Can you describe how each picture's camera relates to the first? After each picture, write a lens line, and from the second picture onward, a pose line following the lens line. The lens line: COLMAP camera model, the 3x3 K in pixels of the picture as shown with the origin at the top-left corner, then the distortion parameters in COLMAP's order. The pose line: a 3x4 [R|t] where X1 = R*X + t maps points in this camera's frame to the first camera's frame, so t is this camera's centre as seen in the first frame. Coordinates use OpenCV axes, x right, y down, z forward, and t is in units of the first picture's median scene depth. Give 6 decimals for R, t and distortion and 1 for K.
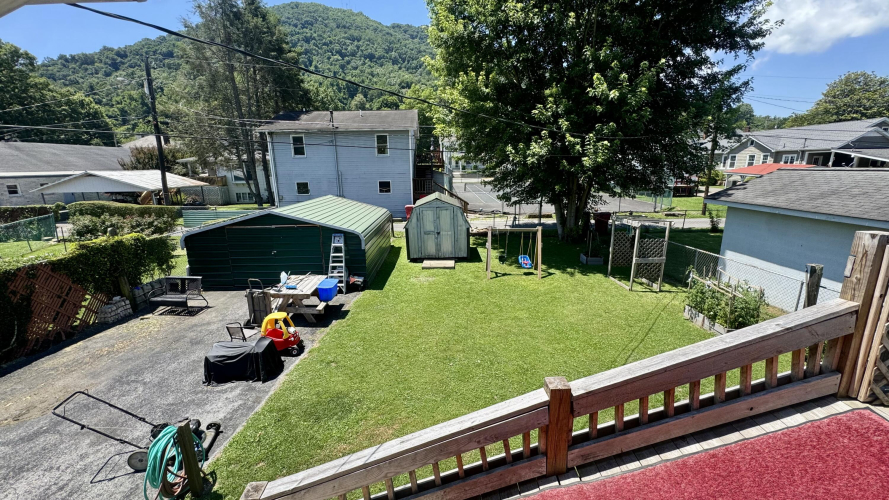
lens RADIAL K [[364.2, 0, 446.5], [0, 364.2, 248.1], [0, 0, 1]] dist [-0.006698, -0.000143]
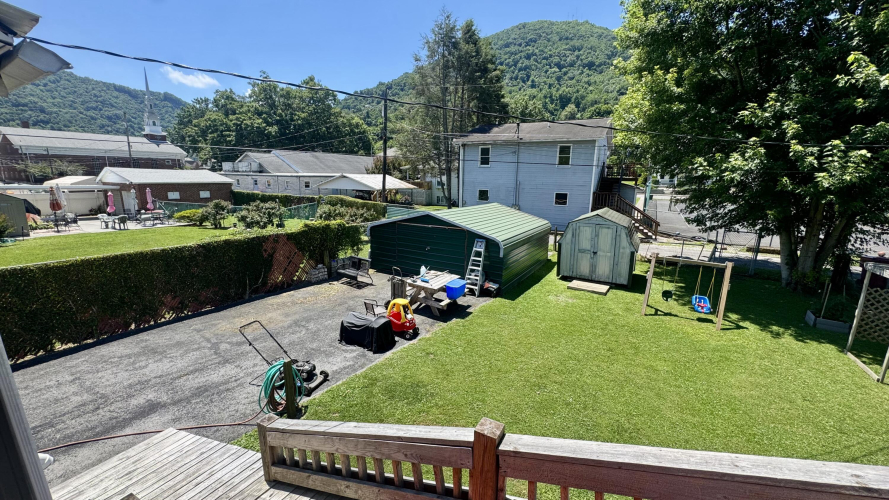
lens RADIAL K [[364.2, 0, 441.7], [0, 364.2, 247.1], [0, 0, 1]] dist [-0.006698, -0.000143]
pose [[0.844537, 0.131400, -0.519125, 0.136569], [-0.147028, 0.989069, 0.011159, -0.010485], [0.514917, 0.066902, 0.854625, 0.039522]]
